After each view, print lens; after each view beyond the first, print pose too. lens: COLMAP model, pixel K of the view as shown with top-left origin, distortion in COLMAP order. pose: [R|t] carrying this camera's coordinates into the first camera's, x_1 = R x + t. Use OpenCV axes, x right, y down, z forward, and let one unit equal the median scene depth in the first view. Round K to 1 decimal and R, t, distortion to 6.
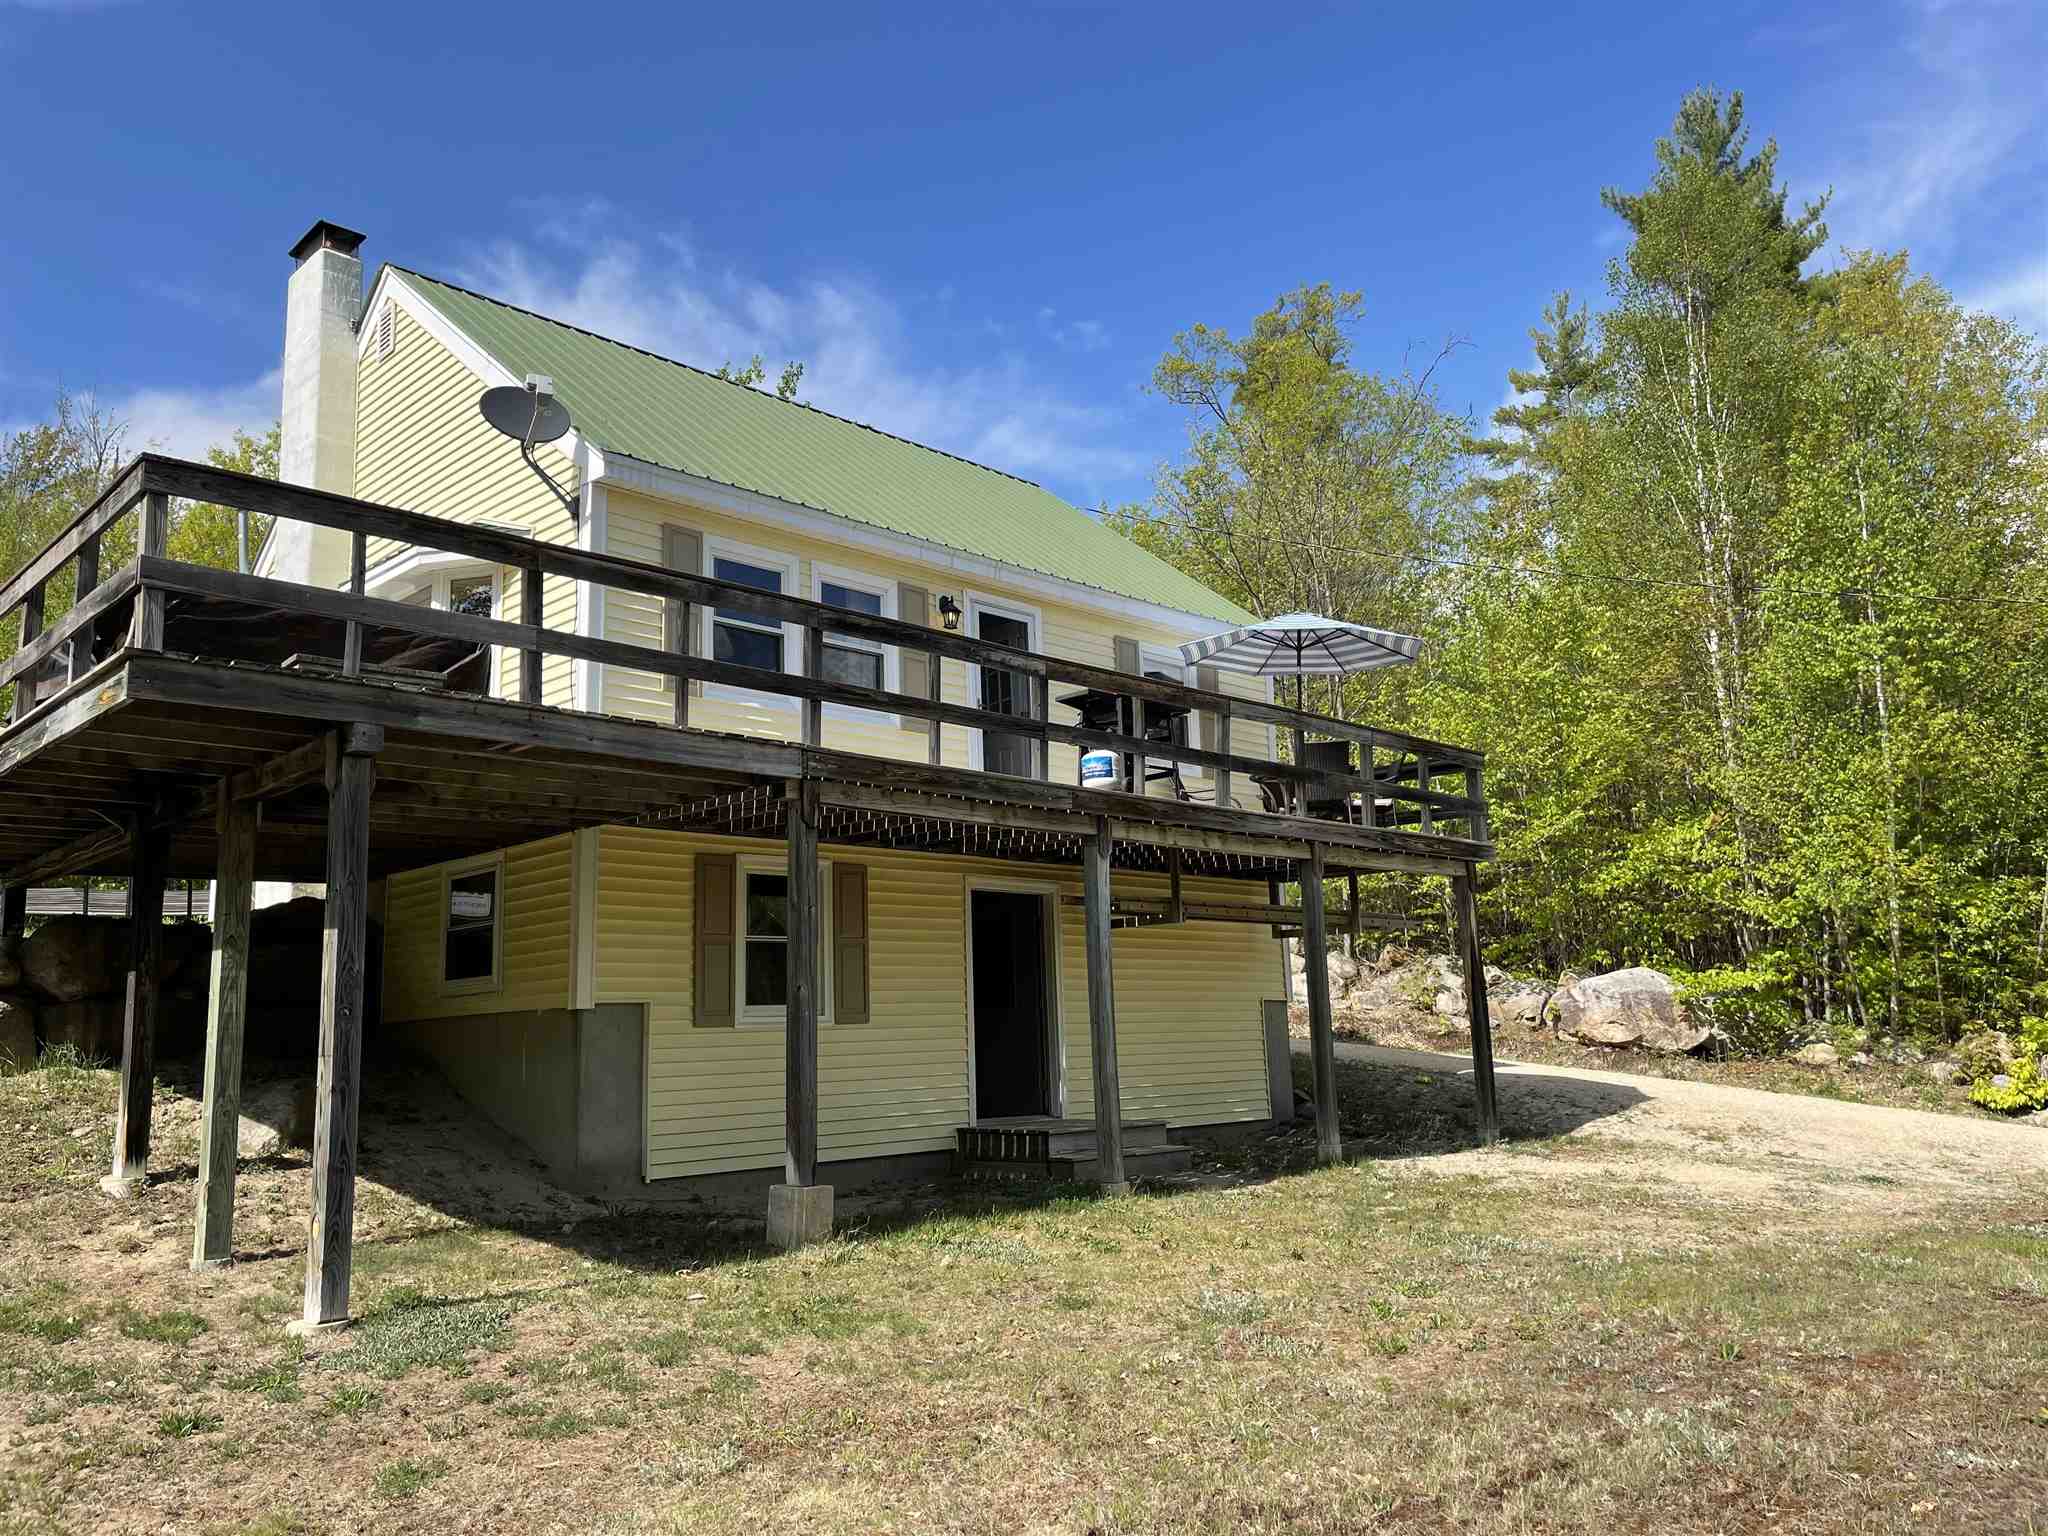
lens RADIAL K [[1555.2, 0, 1031.6], [0, 1555.2, 762.0], [0, 0, 1]] dist [0.087683, -0.123623]
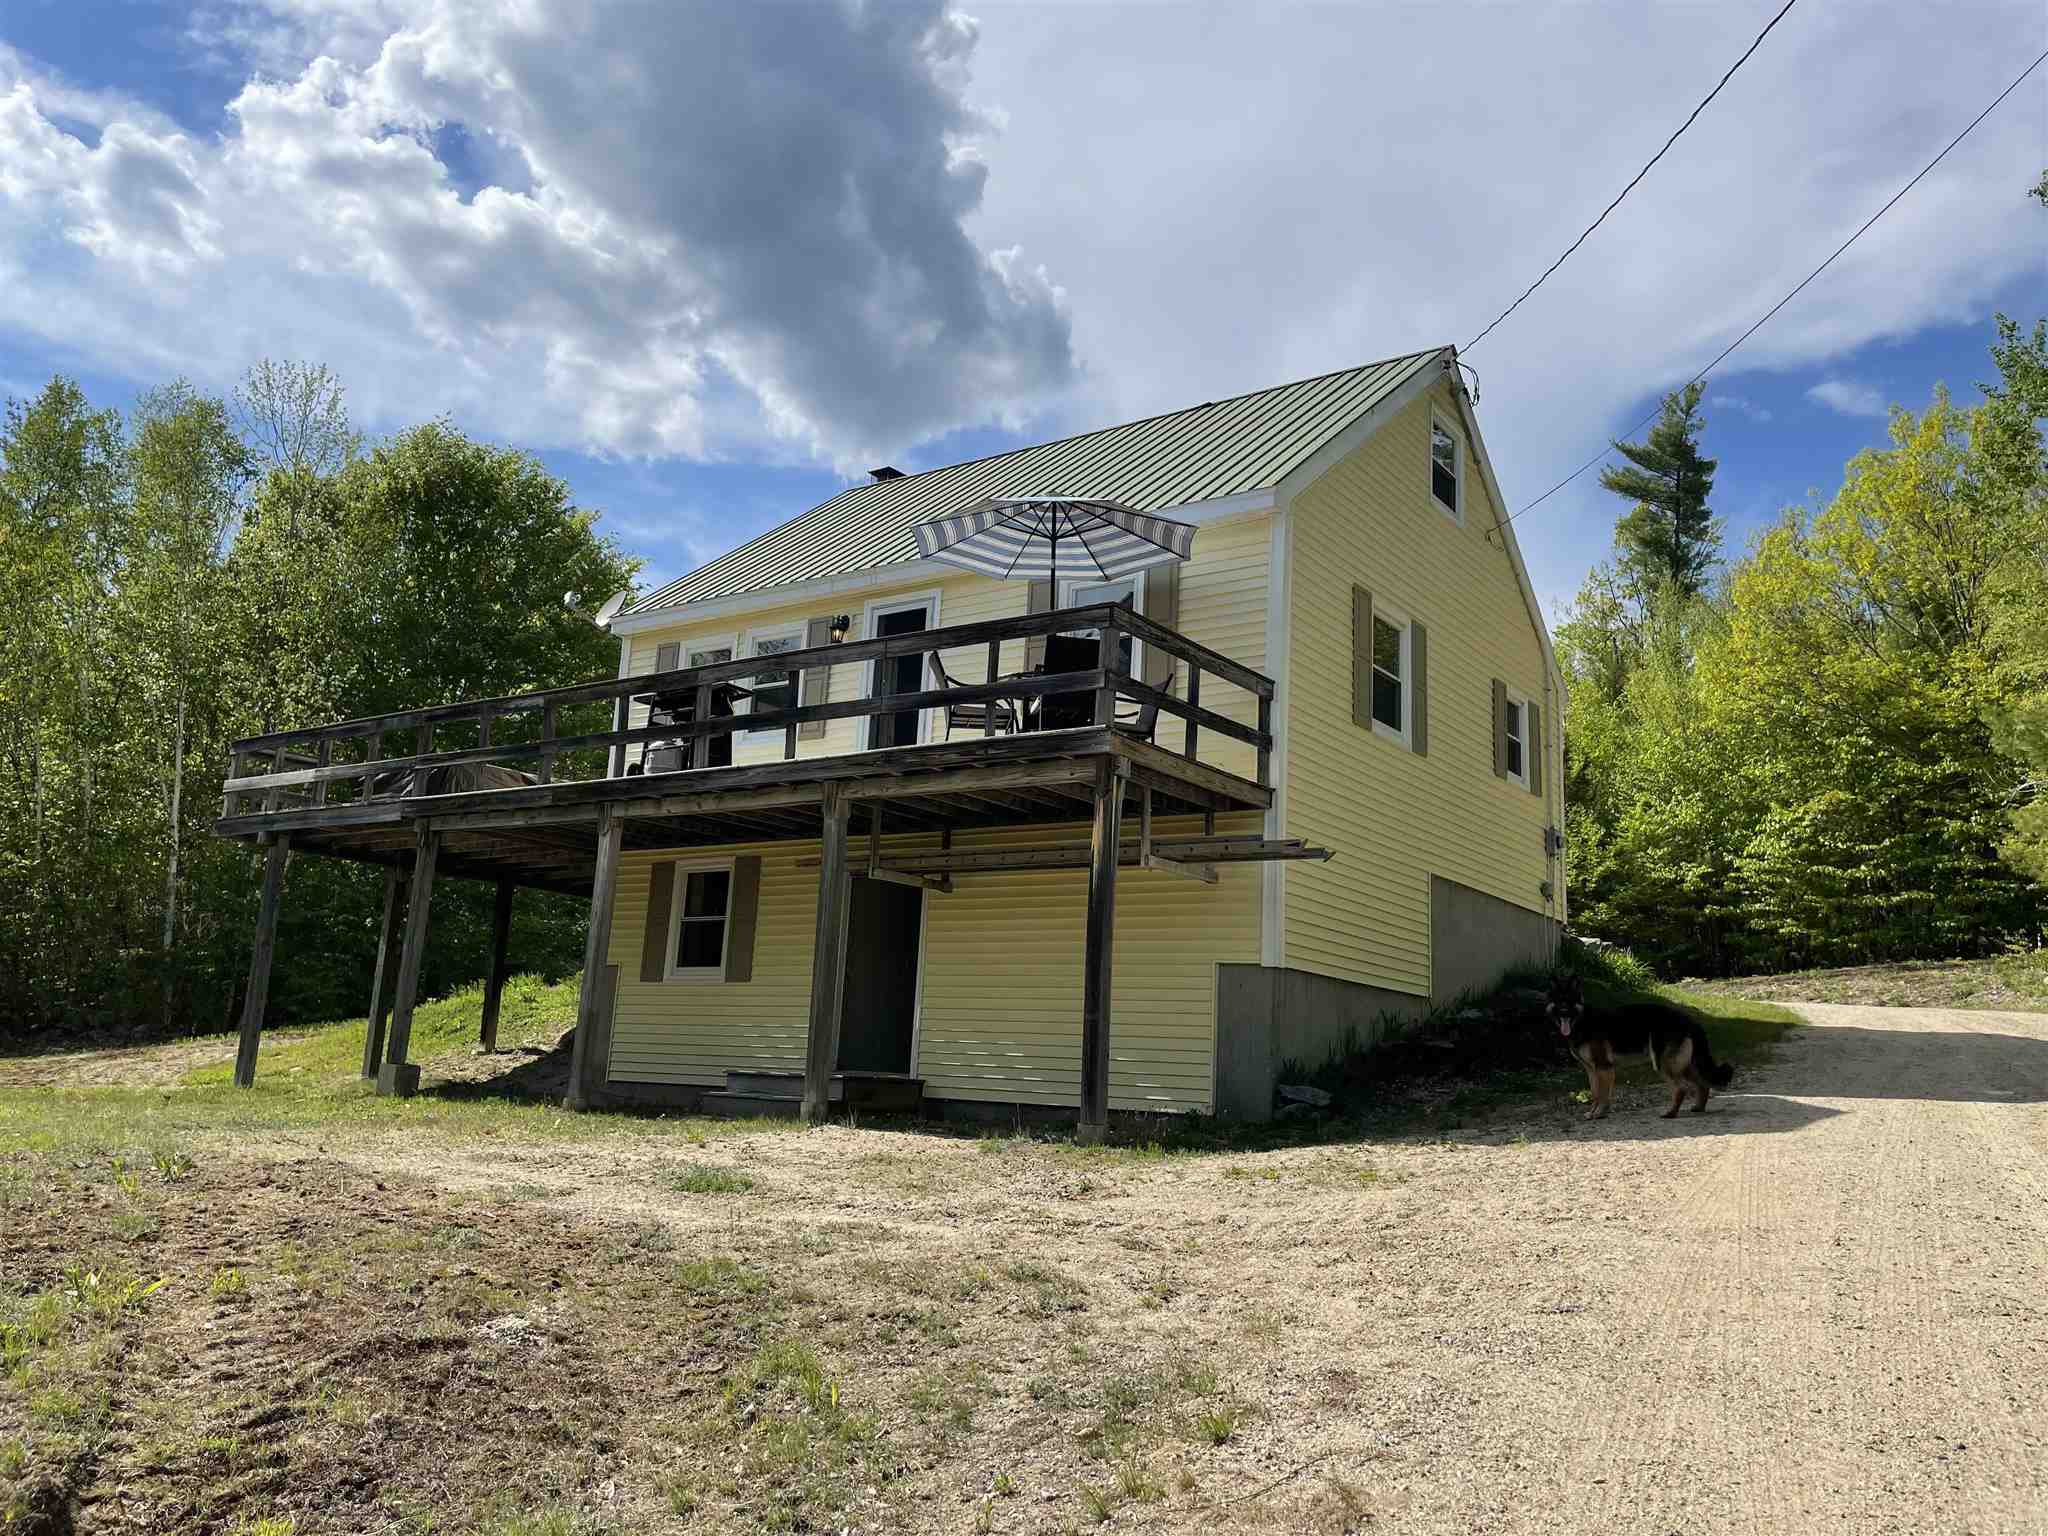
lens RADIAL K [[1555.2, 0, 1031.6], [0, 1555.2, 762.0], [0, 0, 1]] dist [0.087683, -0.123623]
pose [[0.141750, -0.160077, -0.976874, 1.172051], [0.119855, 0.982353, -0.143584, 0.199517], [0.982620, -0.096731, 0.158434, 1.030623]]
